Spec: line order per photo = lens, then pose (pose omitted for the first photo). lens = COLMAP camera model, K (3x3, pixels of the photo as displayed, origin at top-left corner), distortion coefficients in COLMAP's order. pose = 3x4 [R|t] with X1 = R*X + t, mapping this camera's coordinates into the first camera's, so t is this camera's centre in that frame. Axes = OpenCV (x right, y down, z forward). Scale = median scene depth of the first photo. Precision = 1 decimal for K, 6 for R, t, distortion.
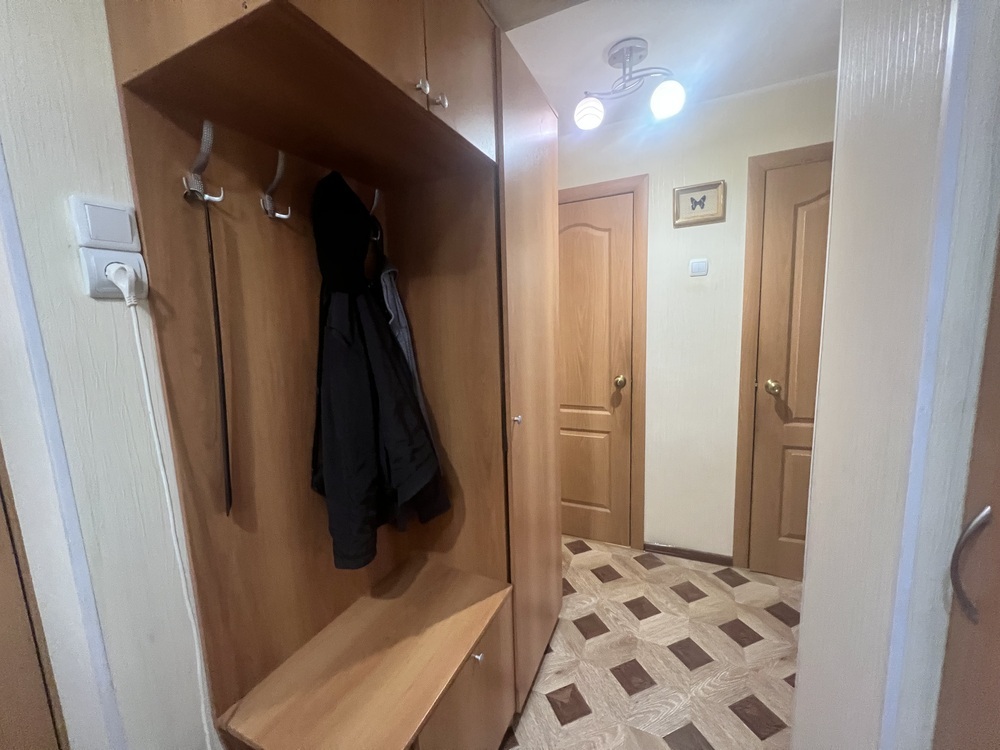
lens RADIAL K [[401.2, 0, 501.7], [0, 401.2, 378.0], [0, 0, 1]] dist [0.000713, 0.000281]
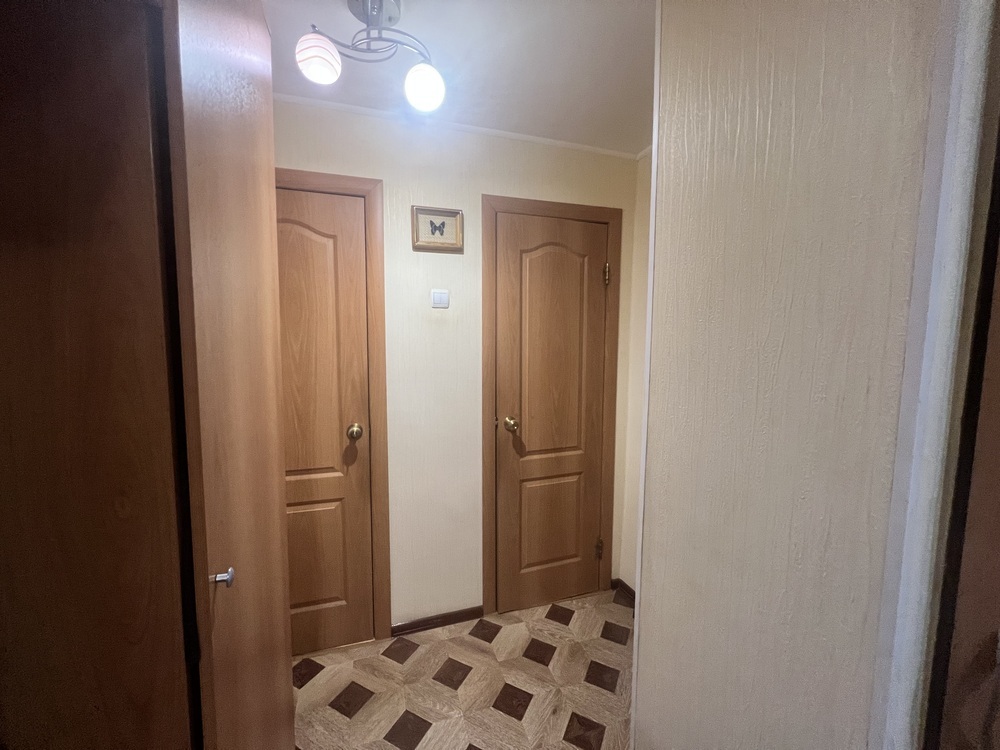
lens RADIAL K [[401.2, 0, 501.7], [0, 401.2, 378.0], [0, 0, 1]] dist [0.000713, 0.000281]
pose [[0.739377, -0.019590, 0.673006, -0.019030], [0.059956, 0.997521, -0.036833, -0.054921], [-0.670617, 0.067584, 0.738719, 0.248531]]
